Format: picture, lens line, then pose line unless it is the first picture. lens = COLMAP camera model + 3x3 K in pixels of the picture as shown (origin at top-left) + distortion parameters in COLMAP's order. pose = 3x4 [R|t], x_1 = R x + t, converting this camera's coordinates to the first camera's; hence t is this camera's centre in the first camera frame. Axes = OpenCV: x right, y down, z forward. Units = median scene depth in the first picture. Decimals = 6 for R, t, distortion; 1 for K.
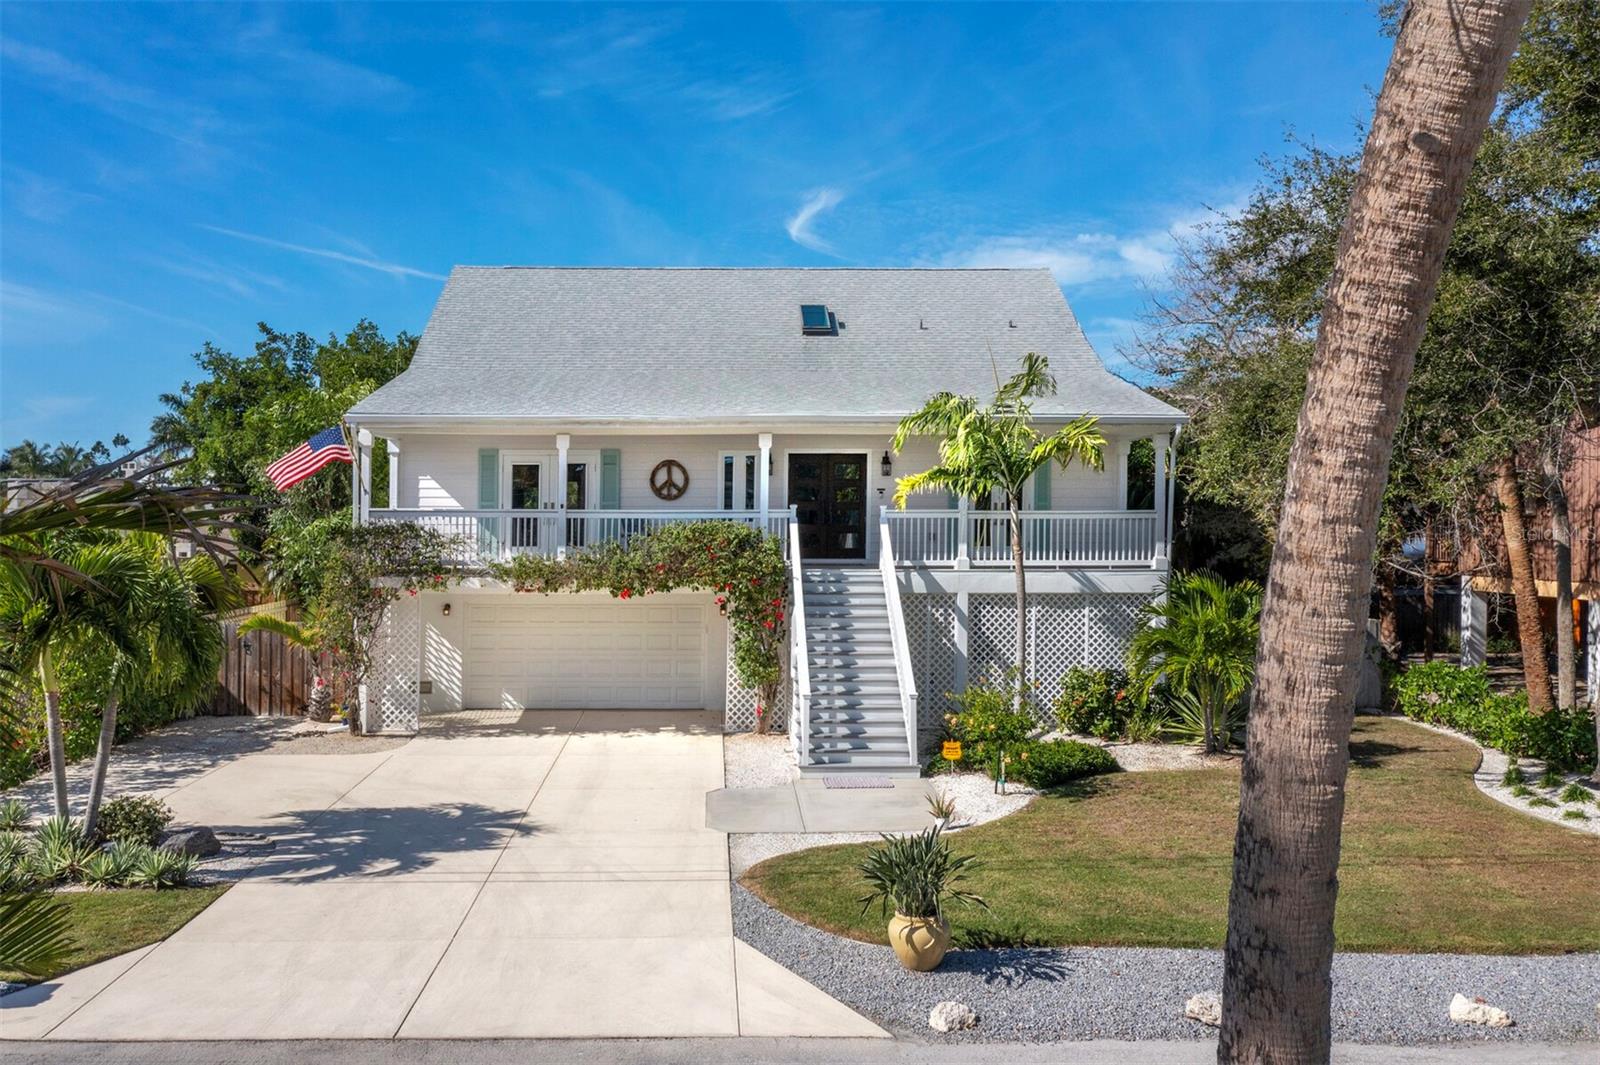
lens RADIAL K [[1275.0, 0, 757.5], [0, 1275.0, 525.8], [0, 0, 1]] dist [0.001254, -0.002741]
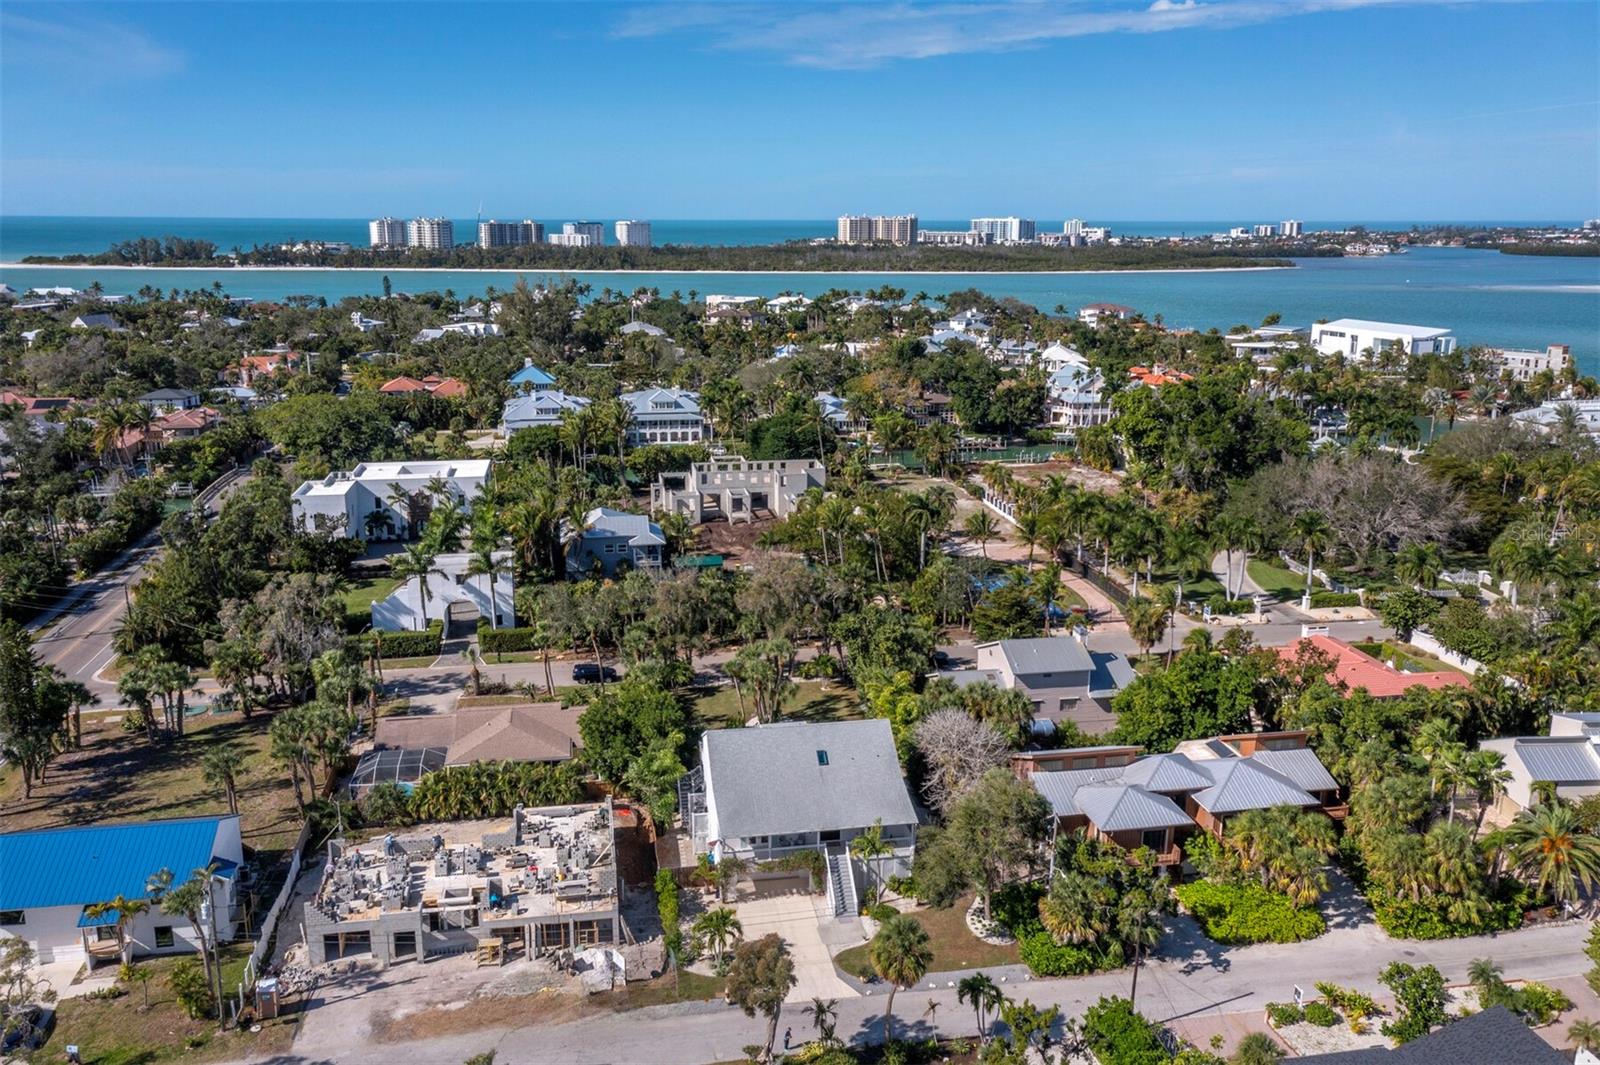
lens RADIAL K [[1246.7, 0, 800.0], [0, 1246.7, 532.5], [0, 0, 1]] dist [-0.007871, 0.002543]
pose [[0.989931, -0.047646, 0.133293, -0.580438], [0.014672, 0.971115, 0.238161, -2.086787], [-0.140790, -0.233807, 0.962036, -2.823410]]
